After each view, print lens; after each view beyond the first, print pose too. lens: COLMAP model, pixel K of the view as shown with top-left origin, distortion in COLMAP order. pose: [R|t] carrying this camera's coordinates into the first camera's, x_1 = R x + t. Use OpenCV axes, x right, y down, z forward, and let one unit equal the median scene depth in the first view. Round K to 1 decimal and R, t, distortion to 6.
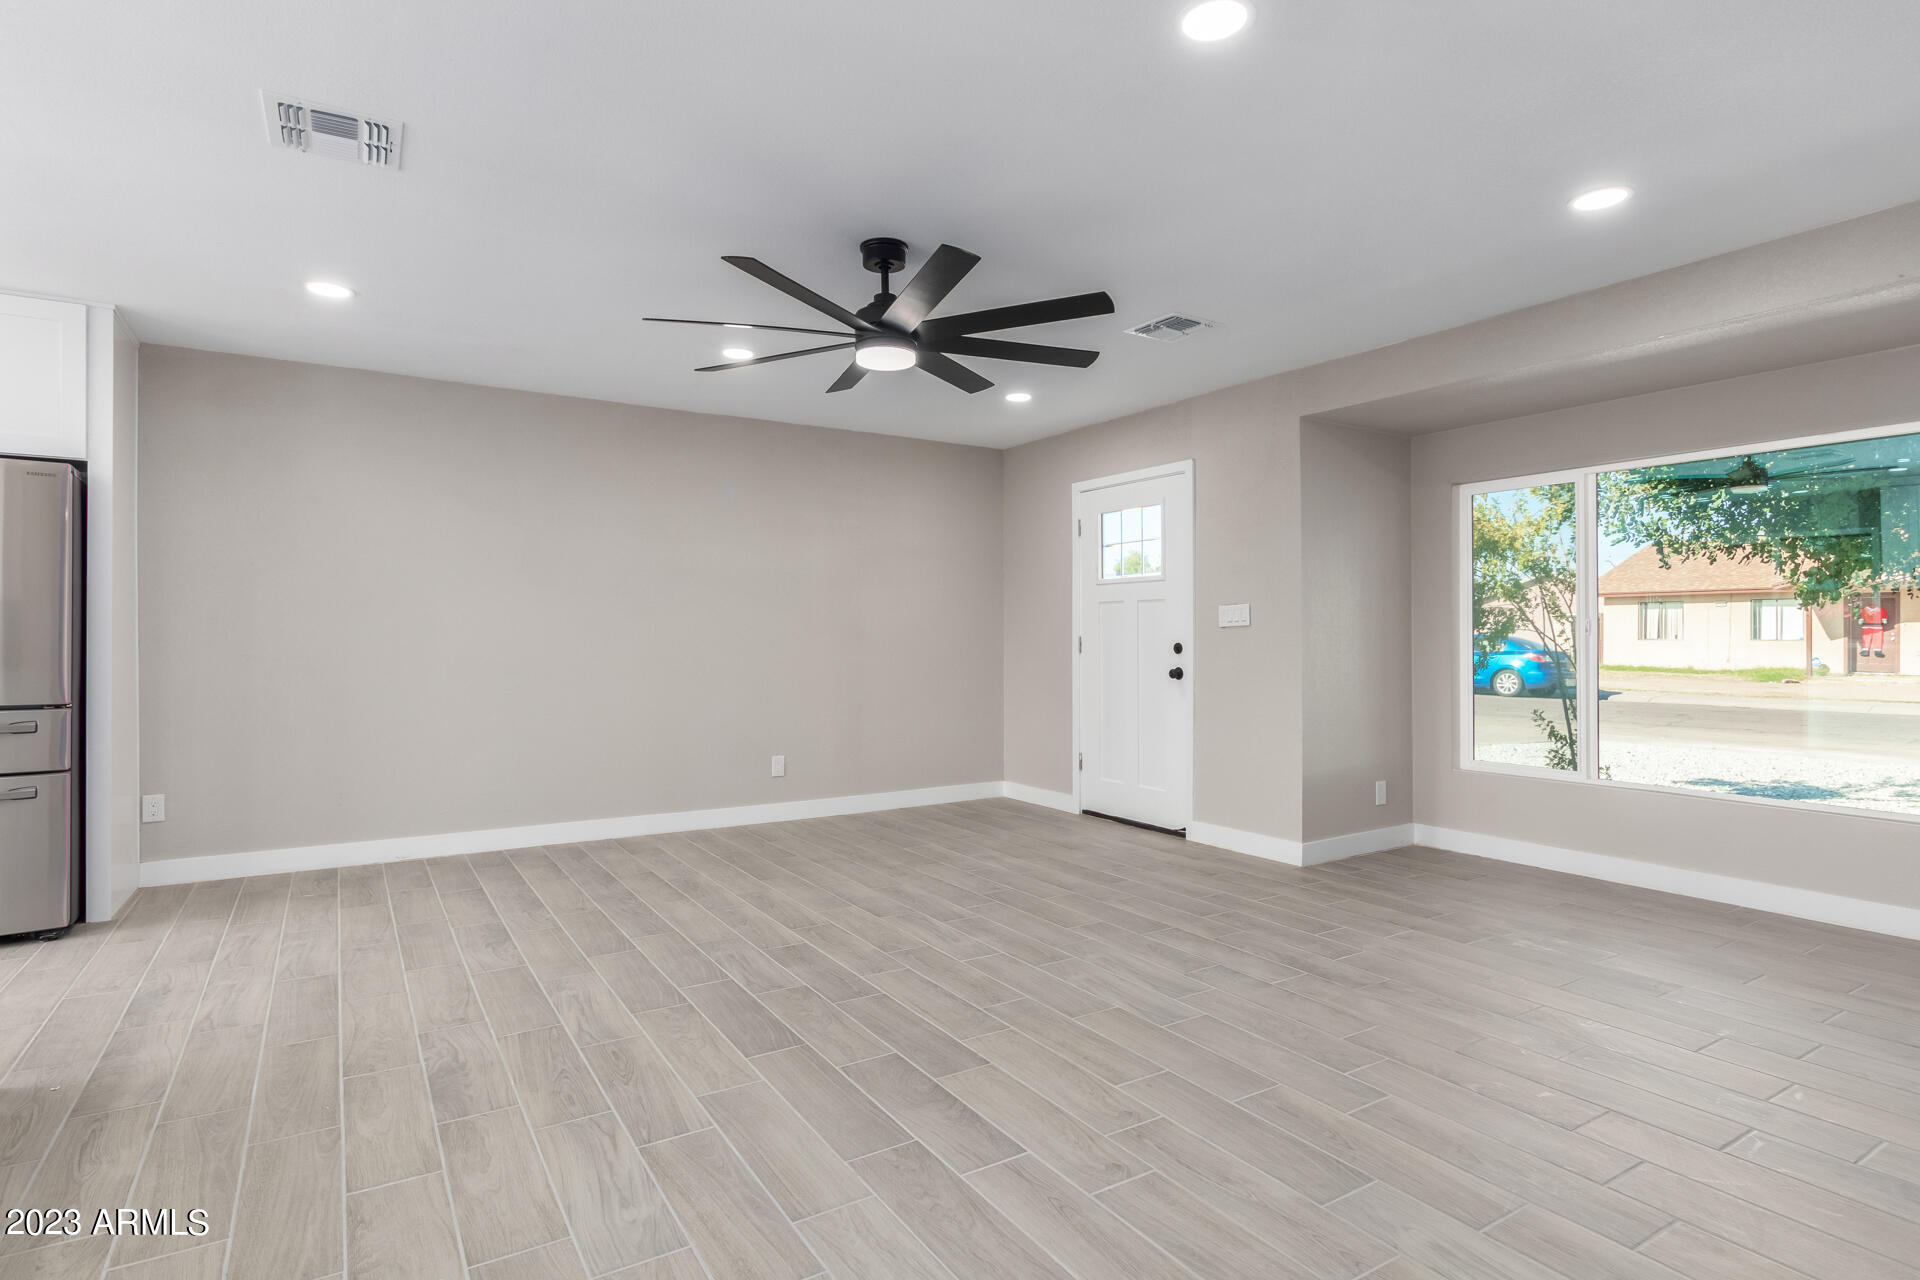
lens RADIAL K [[973.8, 0, 946.0], [0, 973.8, 642.8], [0, 0, 1]] dist [0.003165, -0.001686]
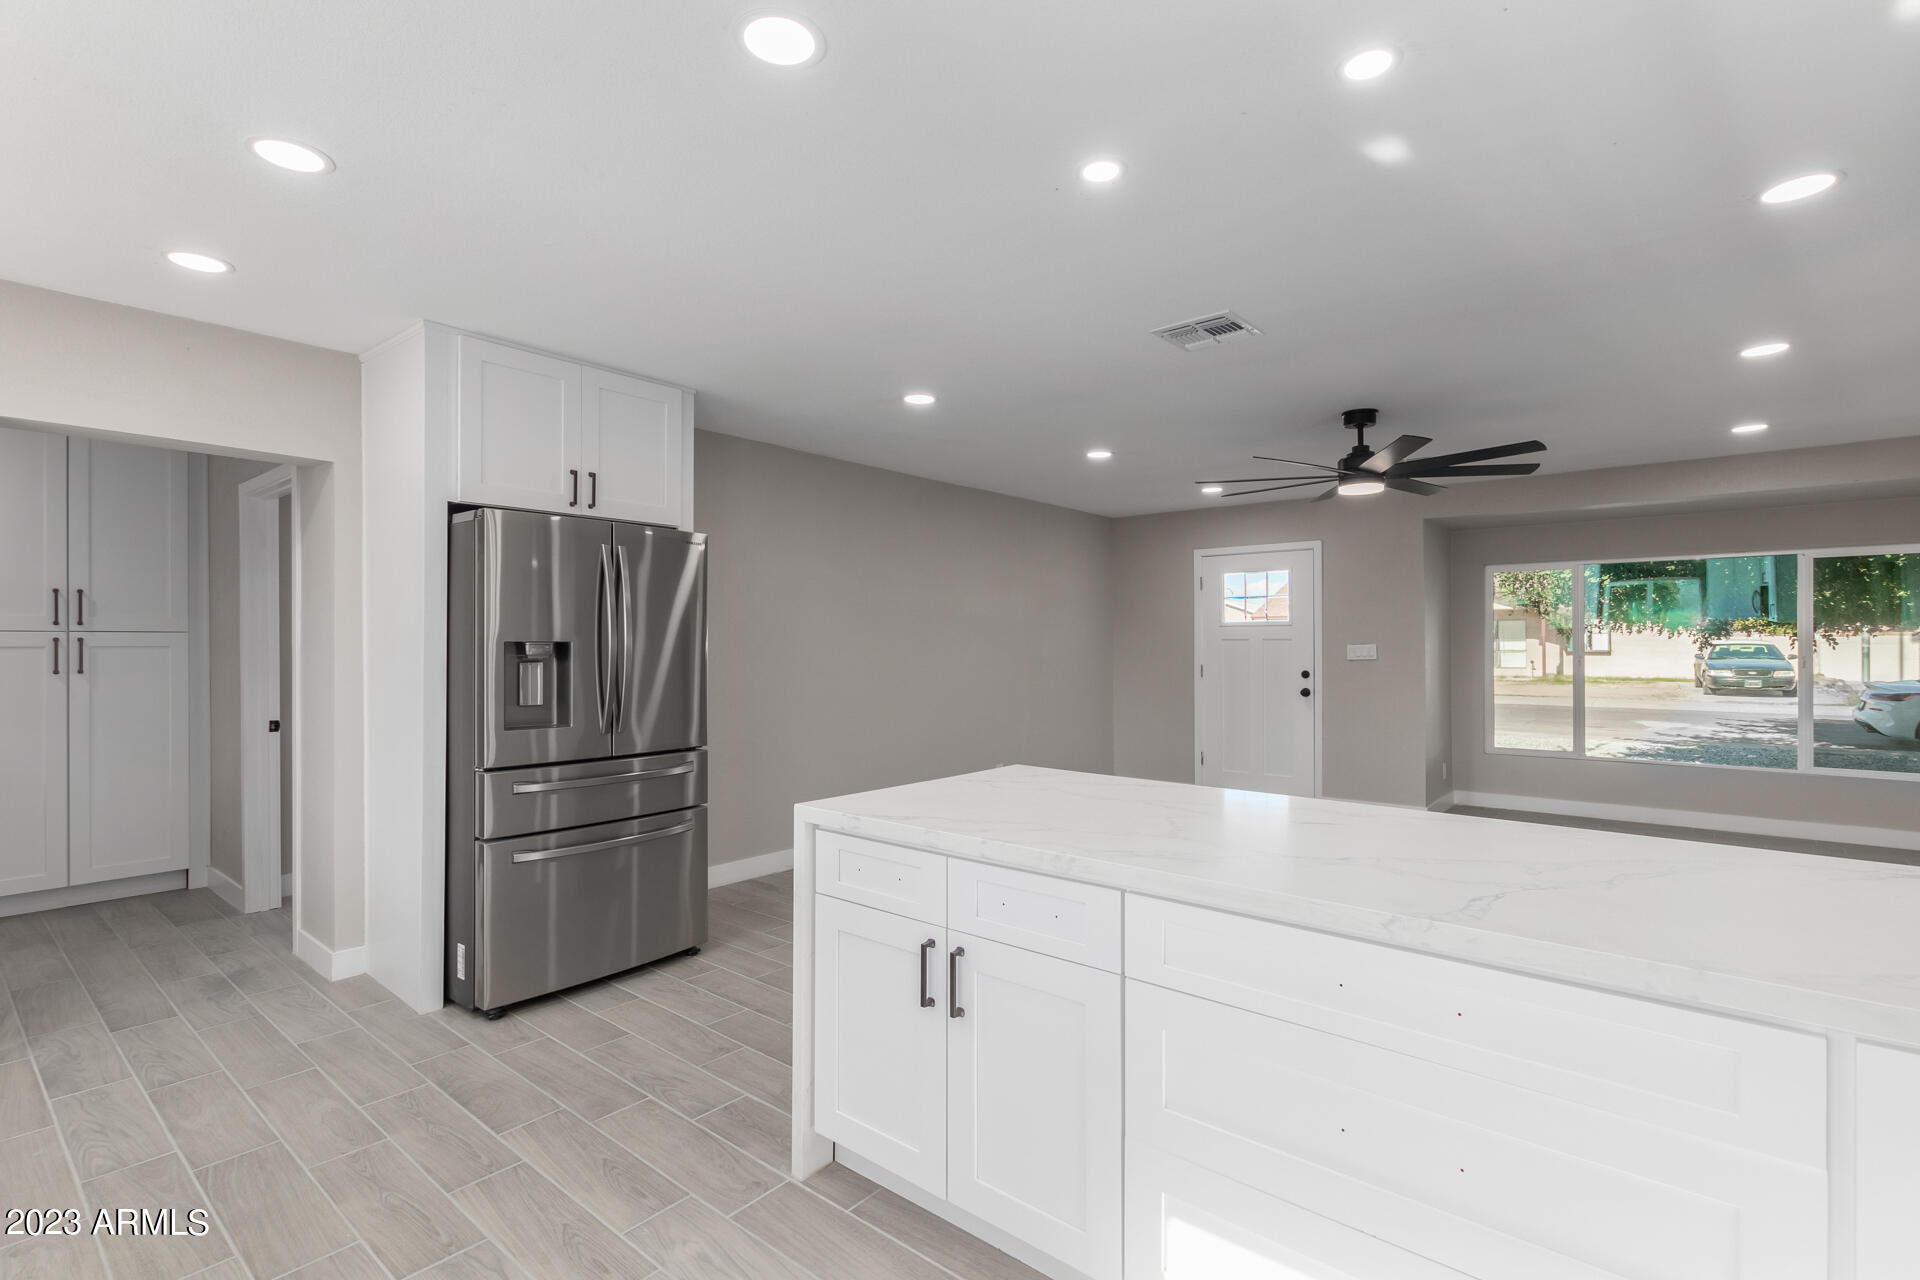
lens RADIAL K [[876.5, 0, 956.0], [0, 876.5, 642.1], [0, 0, 1]] dist [0.000641, -0.000455]
pose [[0.949703, -0.002431, 0.313144, -0.997858], [0.005887, 0.999932, -0.010092, -0.049052], [-0.313098, 0.011428, 0.949652, -0.057221]]
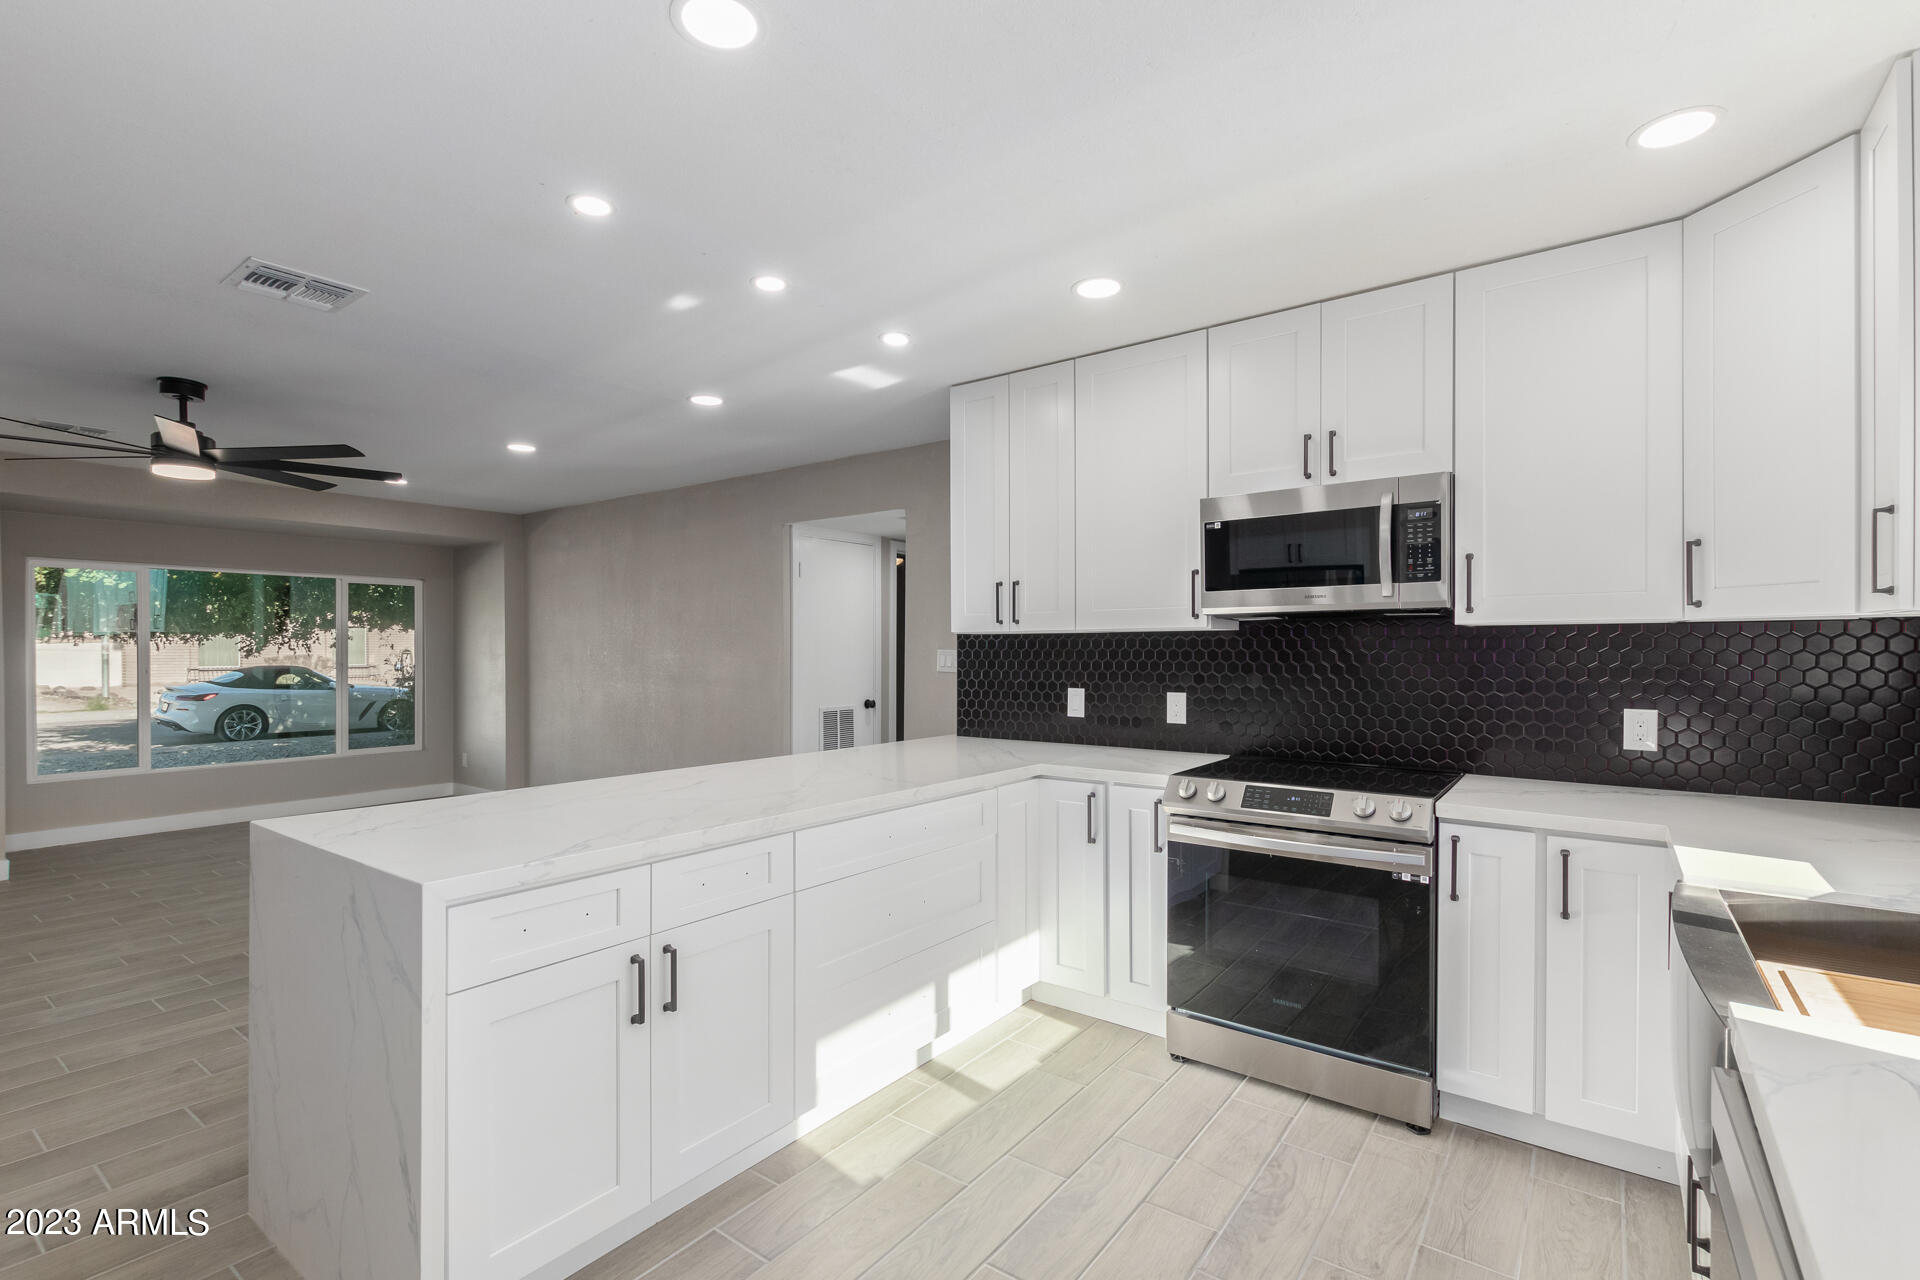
lens RADIAL K [[876.5, 0, 951.4], [0, 876.5, 652.8], [0, 0, 1]] dist [0.000641, -0.000455]
pose [[-0.372972, -0.005137, 0.927828, -1.402812], [0.006675, 0.999944, 0.008219, -0.058001], [-0.927818, 0.009259, -0.372917, 0.474510]]
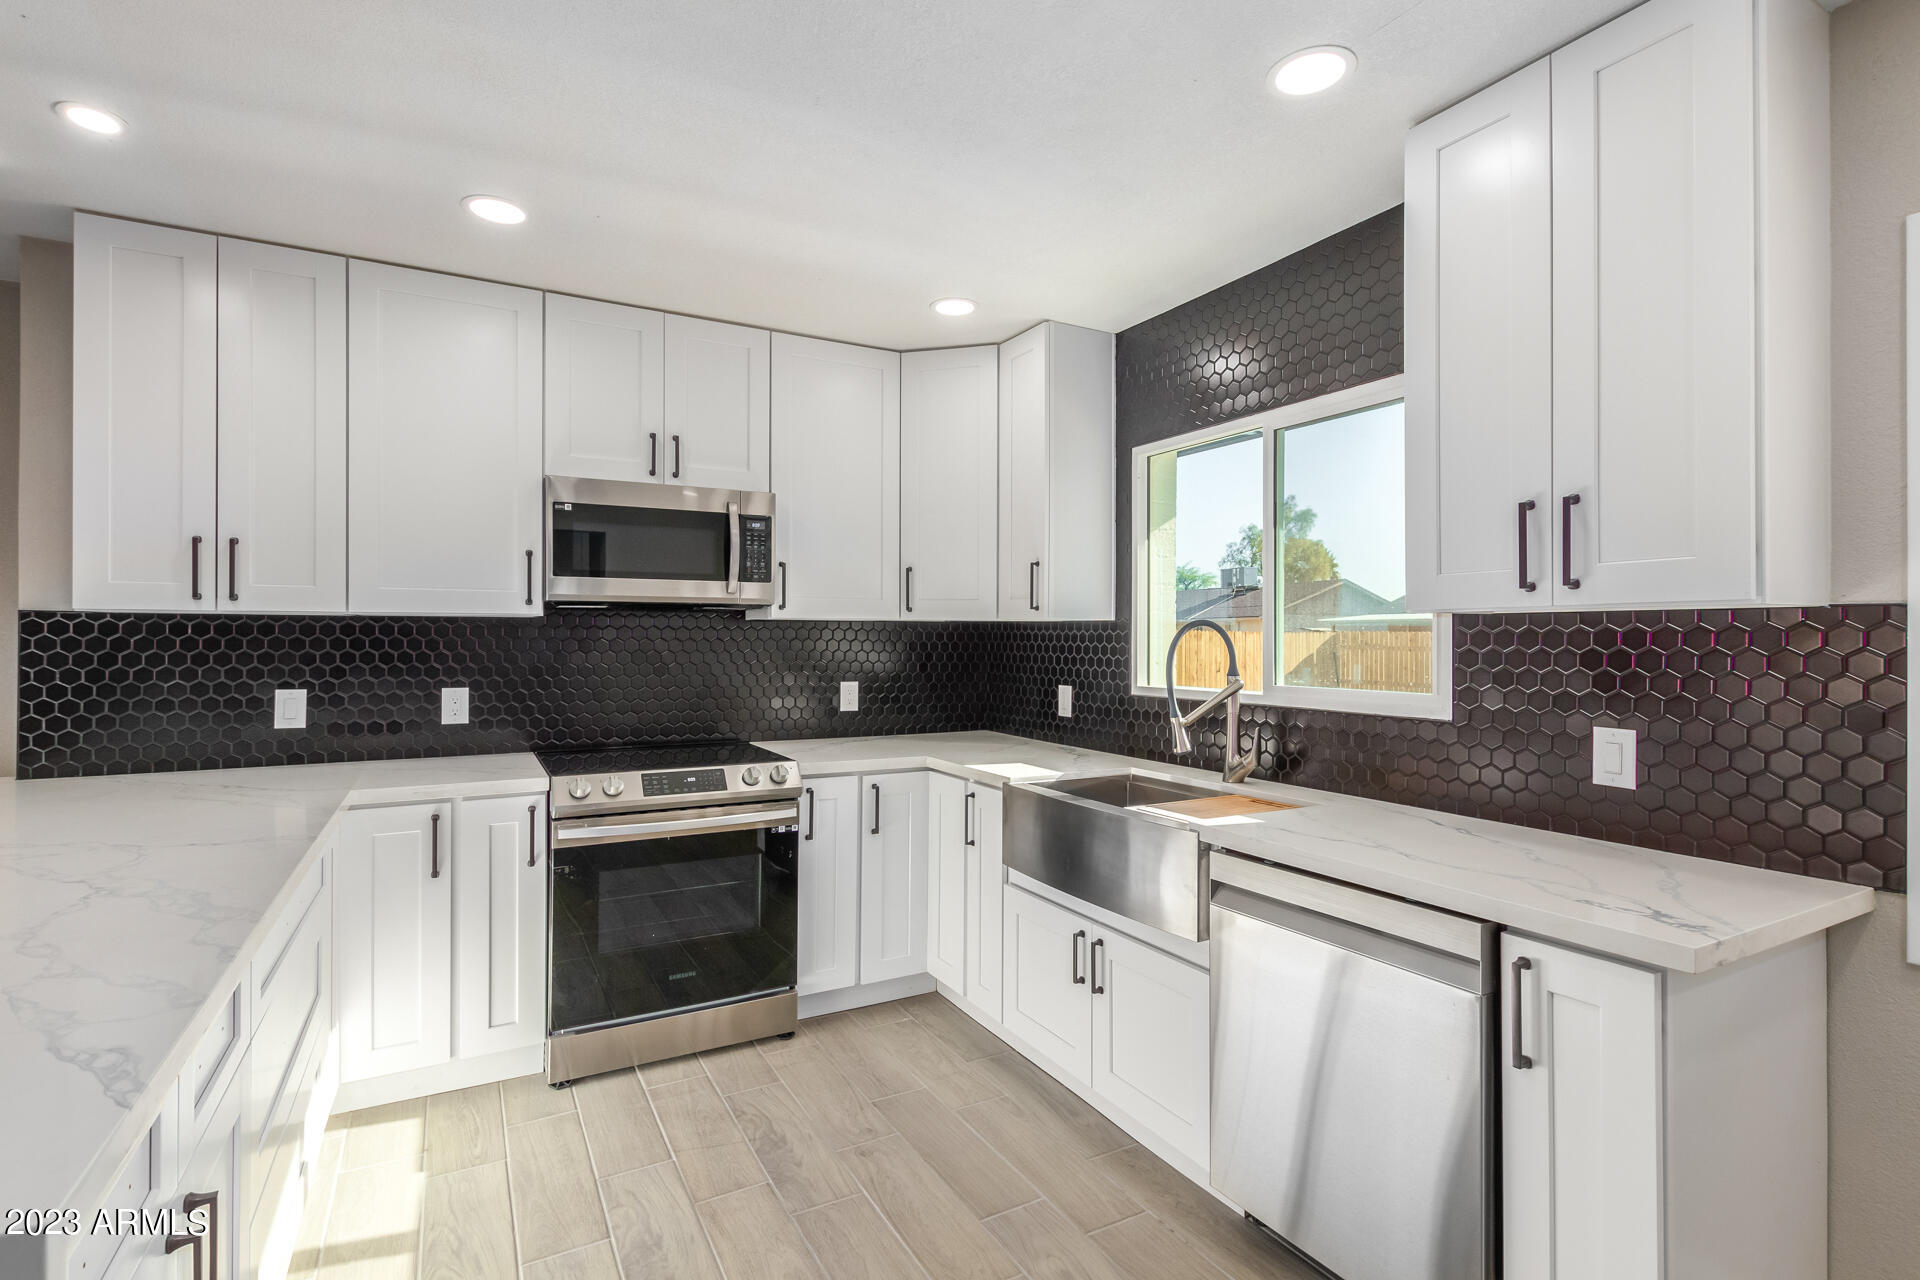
lens RADIAL K [[876.5, 0, 966.7], [0, 876.5, 634.8], [0, 0, 1]] dist [0.000641, -0.000455]
pose [[-0.999263, -0.005809, 0.037938, -1.100107], [-0.005777, 0.999983, 0.000946, -0.058647], [-0.037943, 0.000726, -0.999280, 0.709233]]
